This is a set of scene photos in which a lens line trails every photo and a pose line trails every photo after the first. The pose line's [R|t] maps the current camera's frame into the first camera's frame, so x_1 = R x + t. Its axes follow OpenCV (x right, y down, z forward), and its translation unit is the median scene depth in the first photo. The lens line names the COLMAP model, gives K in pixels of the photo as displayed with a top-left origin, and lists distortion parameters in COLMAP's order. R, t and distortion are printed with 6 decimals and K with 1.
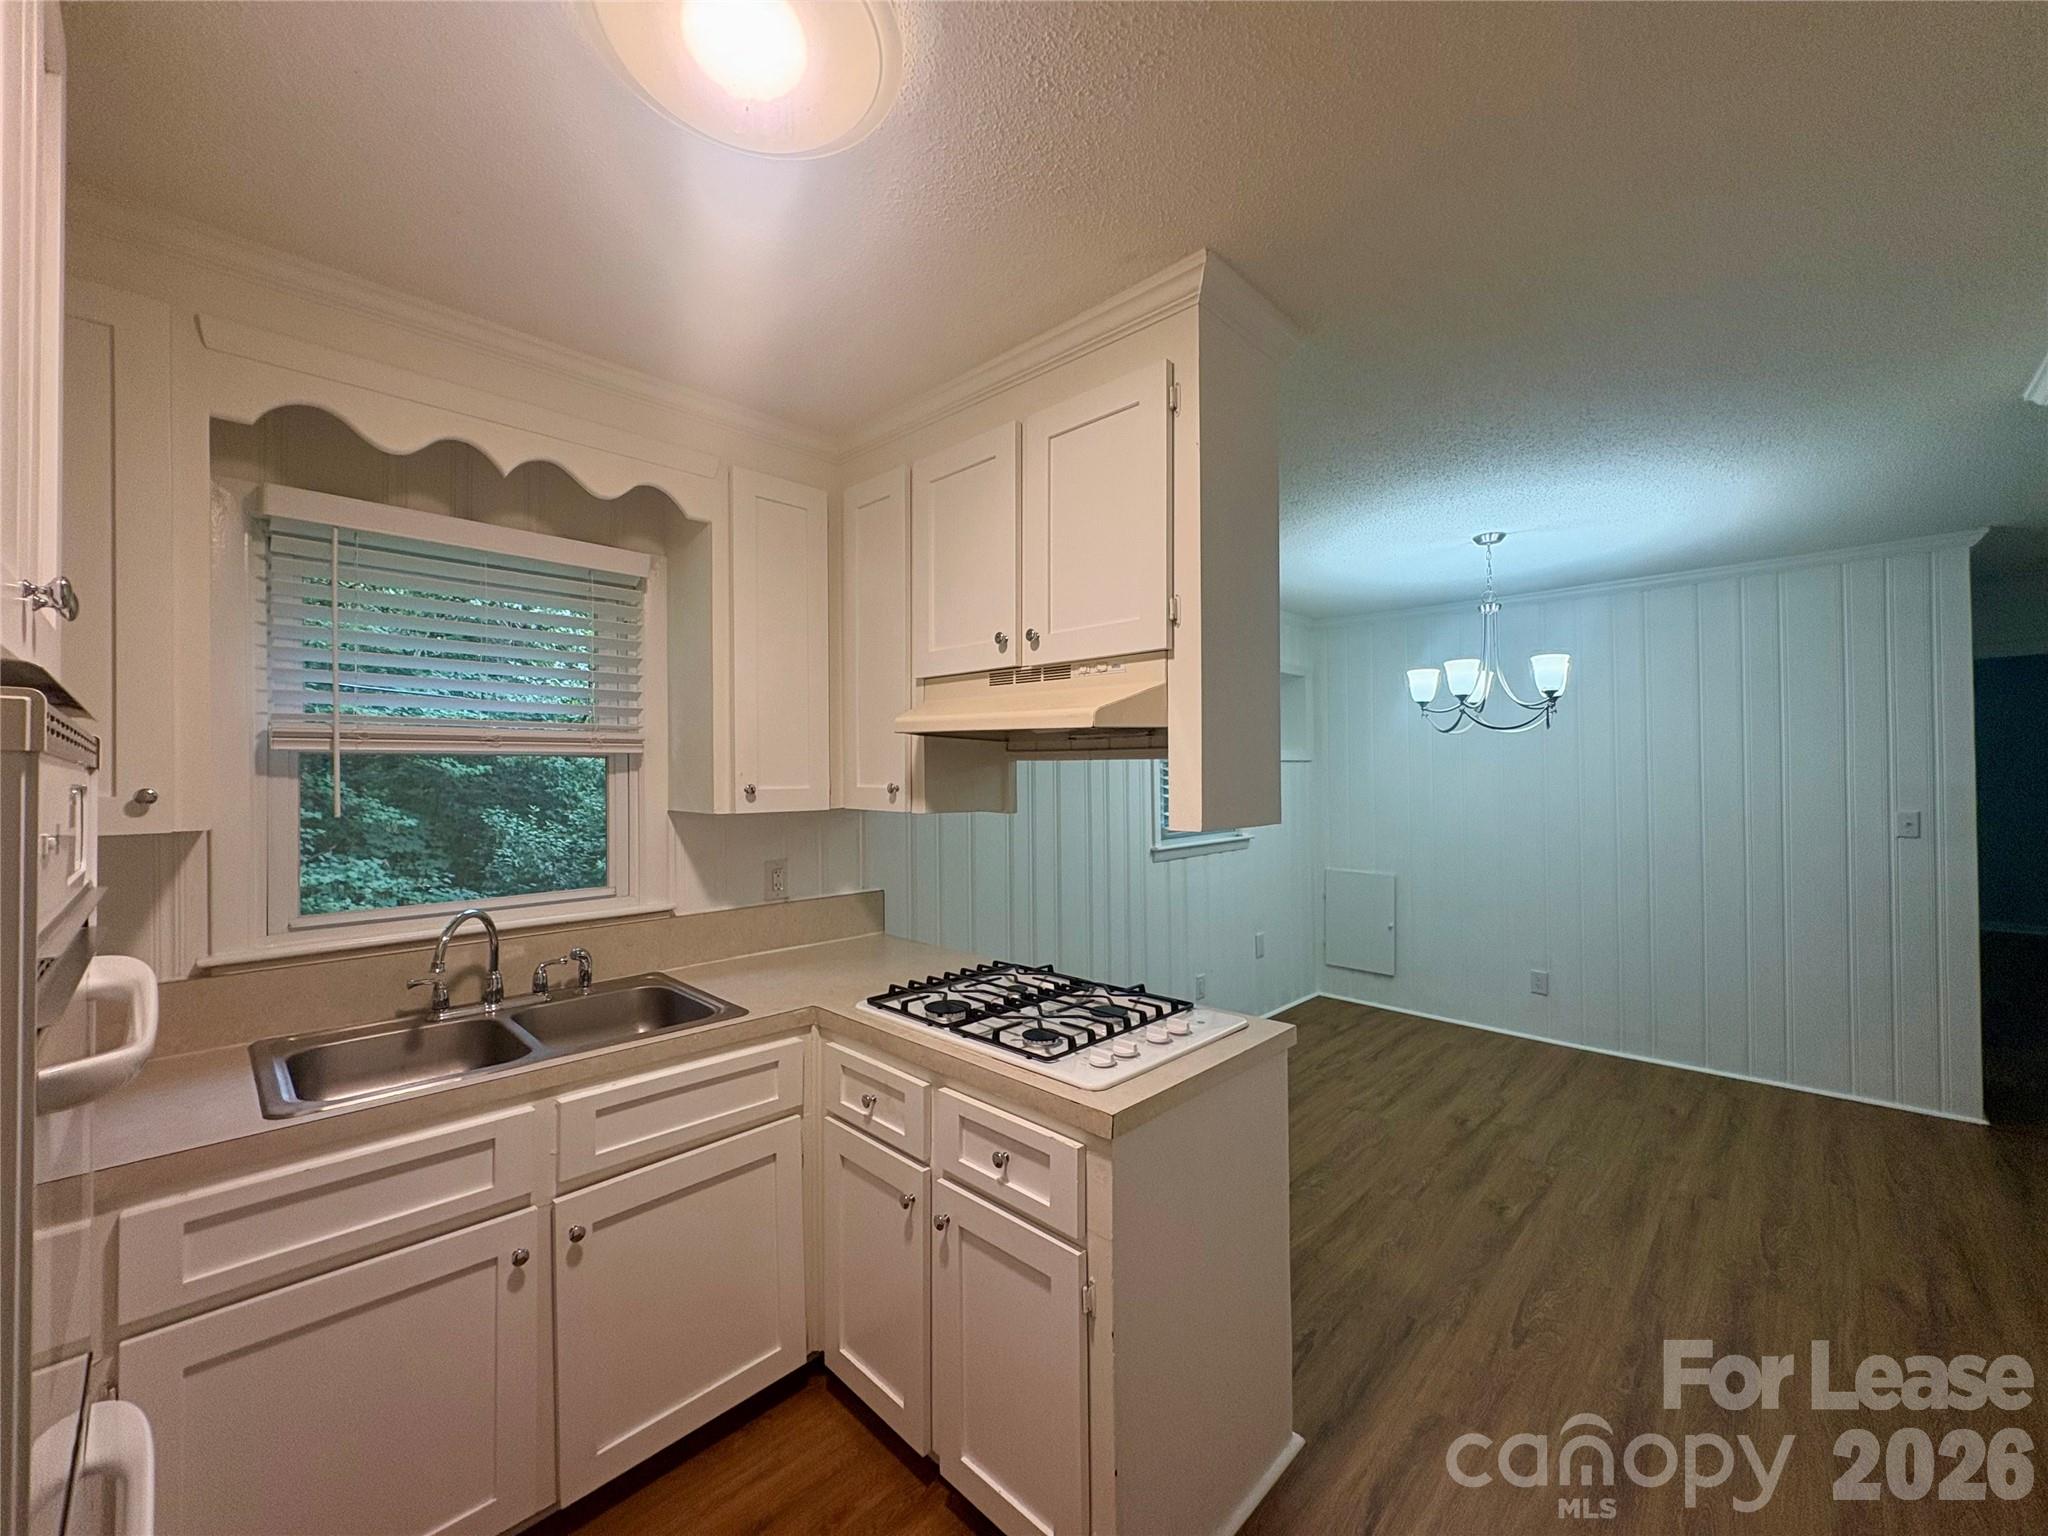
lens RADIAL K [[810.9, 0, 1024.2], [0, 810.9, 770.3], [0, 0, 1]] dist [-0.000336, 0.000818]
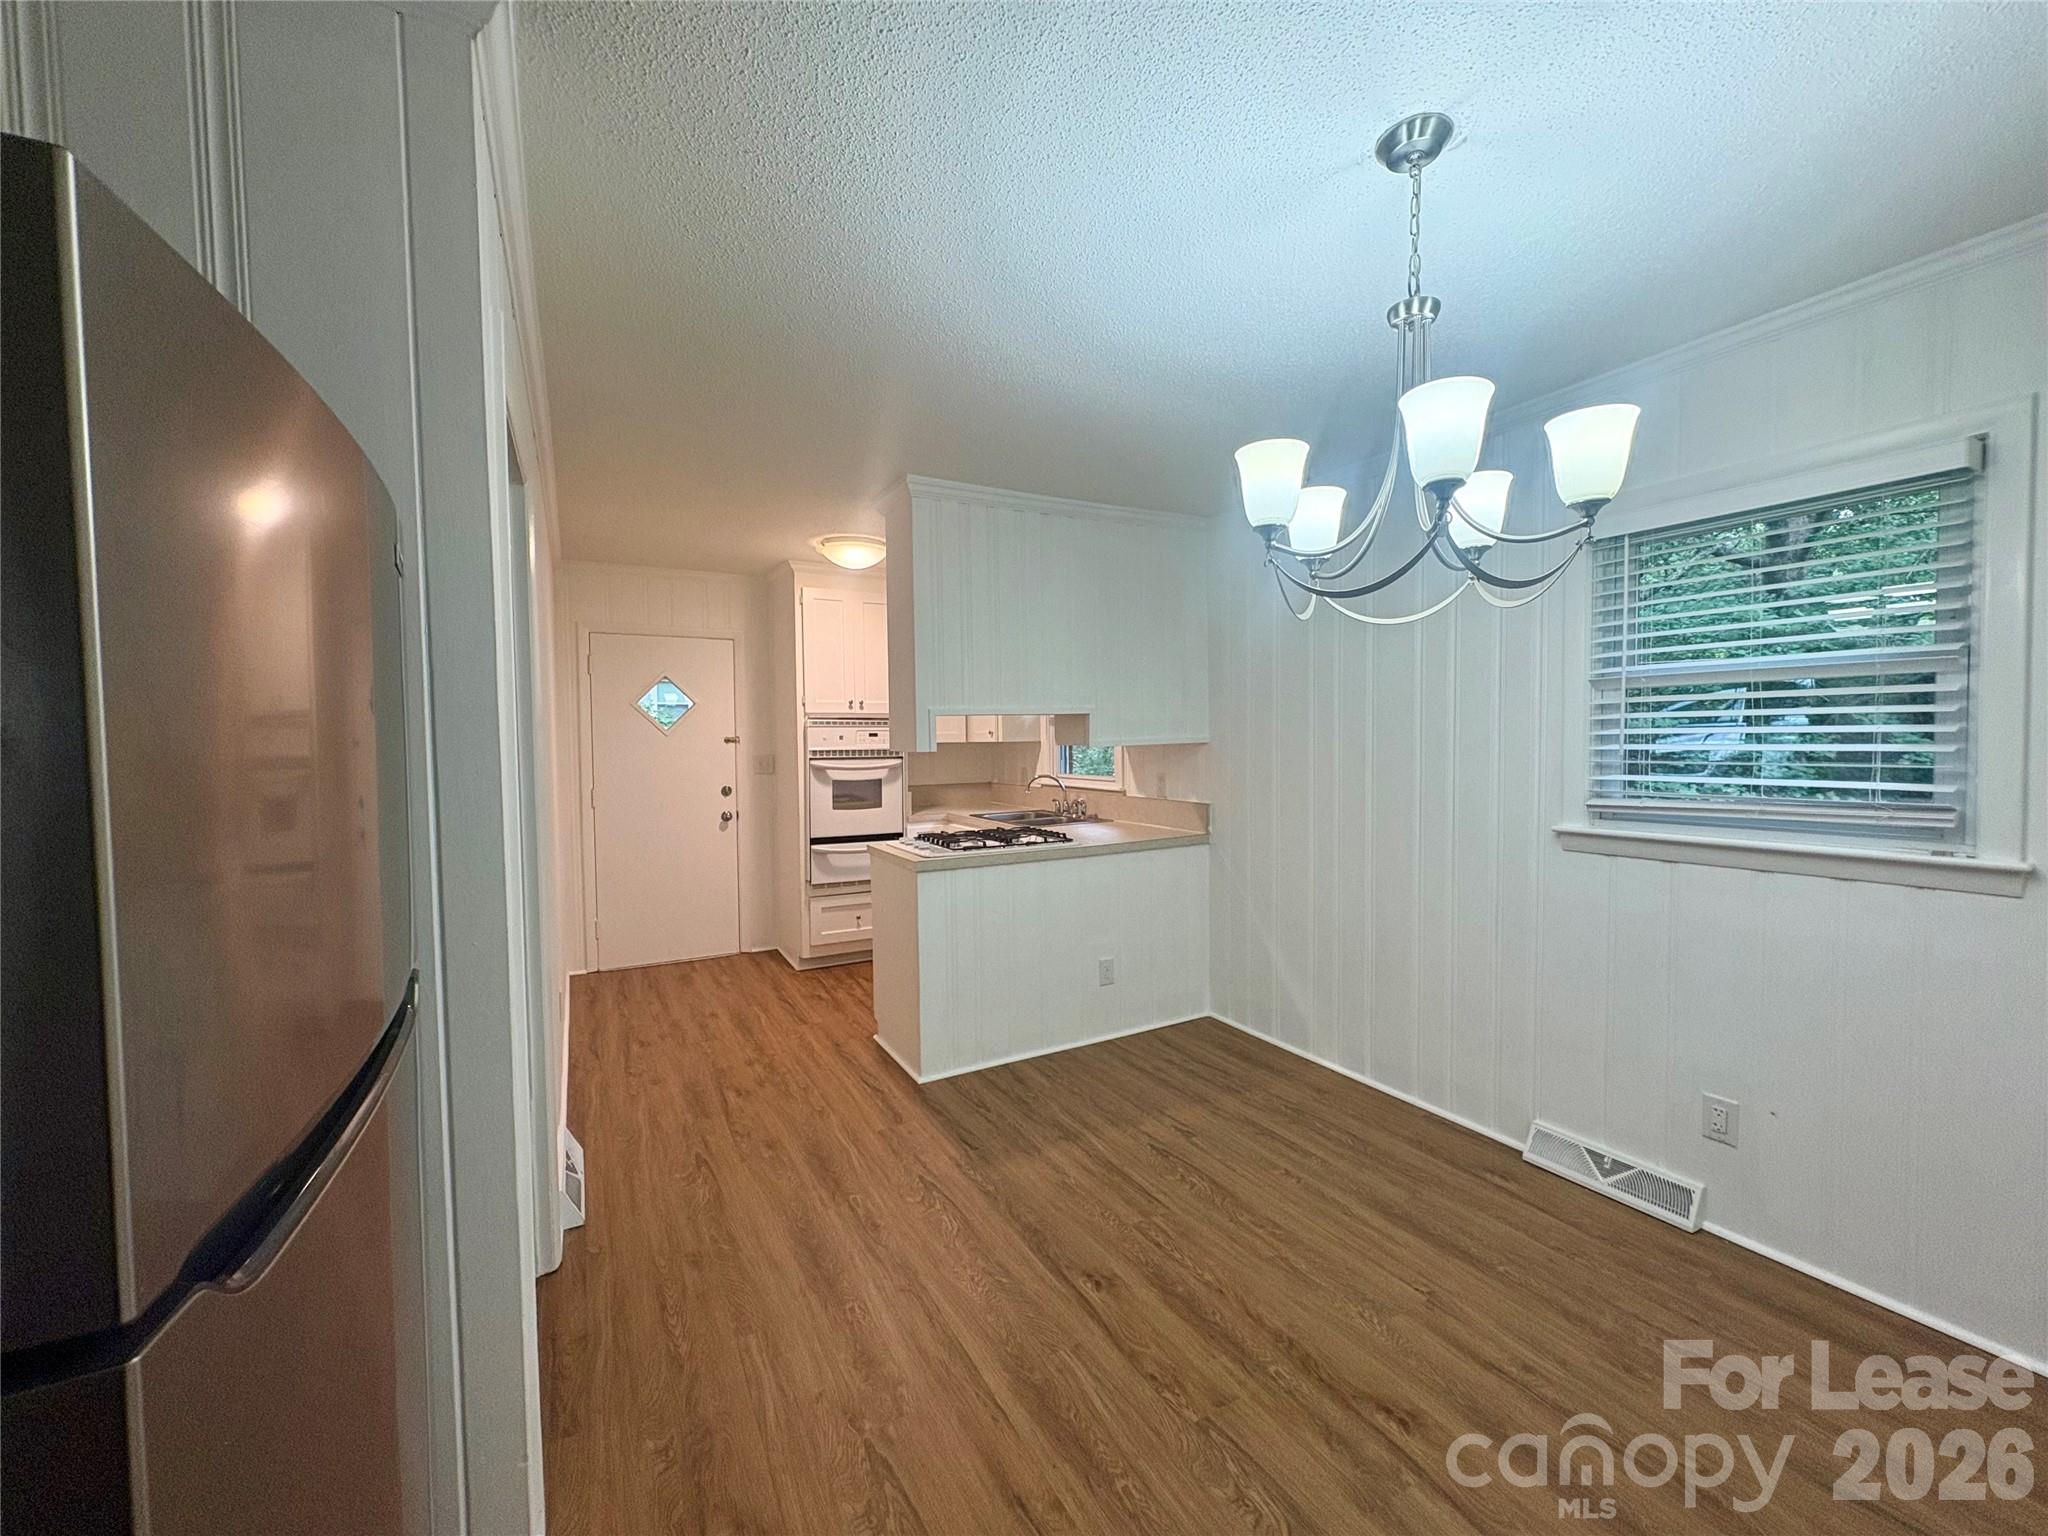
lens RADIAL K [[810.9, 0, 1027.5], [0, 810.9, 770.3], [0, 0, 1]] dist [-0.000336, 0.000818]
pose [[-0.288303, 0.051538, -0.956151, 1.570226], [0.023002, 0.998635, 0.046892, 0.021250], [0.957263, -0.008474, -0.289095, 1.386082]]
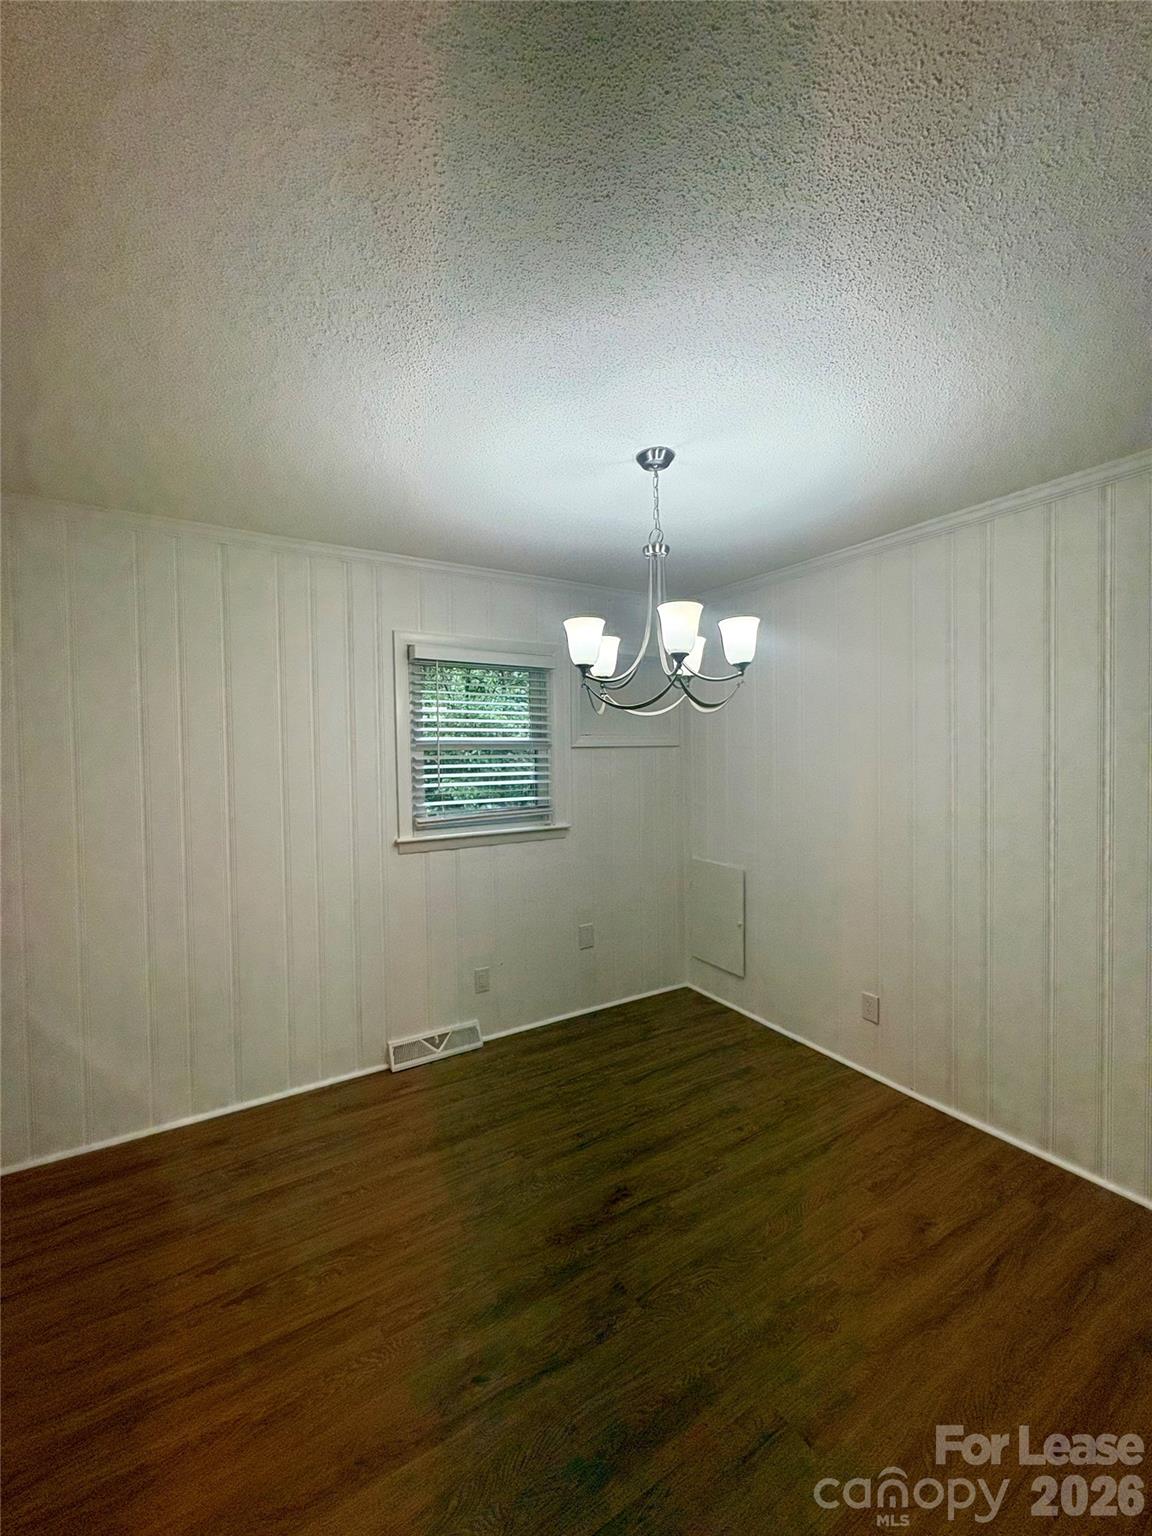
lens RADIAL K [[608.2, 0, 575.2], [0, 608.2, 768.8], [0, 0, 1]] dist [-0.000336, 0.000818]
pose [[0.969570, 0.002268, -0.244804, 0.959630], [0.005308, 0.999527, 0.030283, -0.017009], [0.244757, -0.030661, 0.969100, 0.618687]]
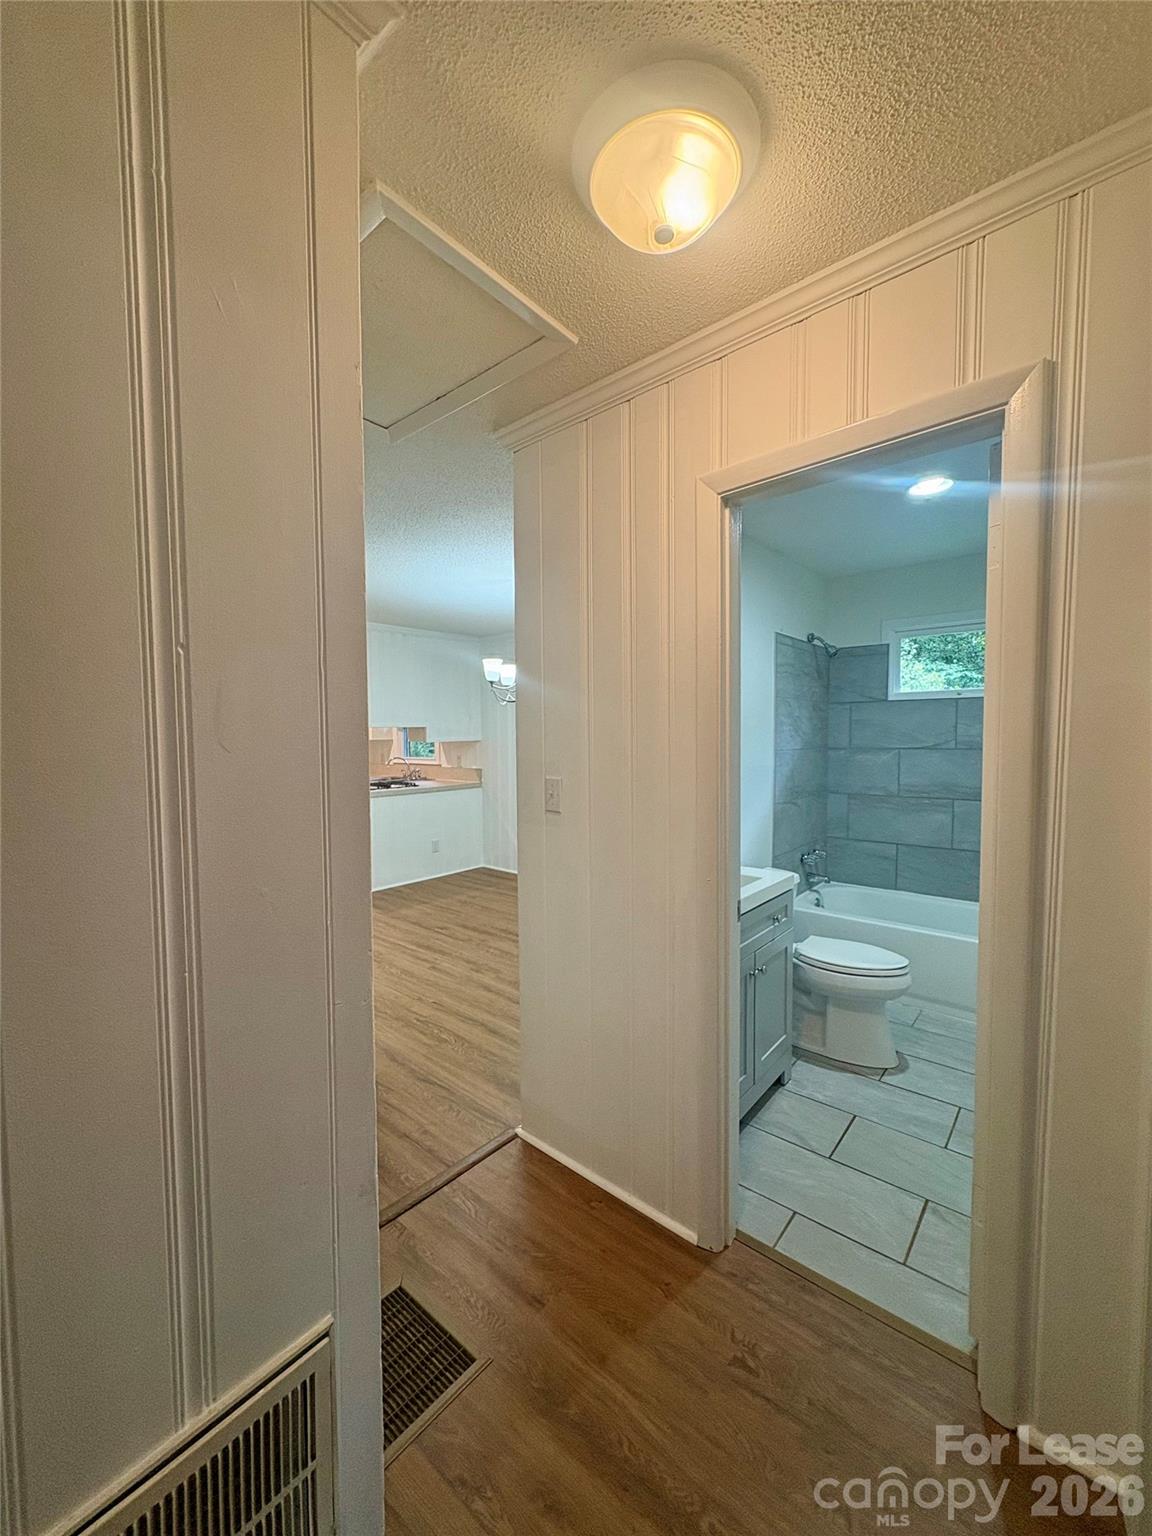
lens RADIAL K [[608.2, 0, 576.9], [0, 608.2, 764.8], [0, 0, 1]] dist [-0.000336, 0.000818]
pose [[0.071713, 0.057048, -0.995792, 2.661589], [0.016146, 0.998166, 0.058347, 0.007132], [0.997295, -0.020262, 0.070661, 1.499585]]
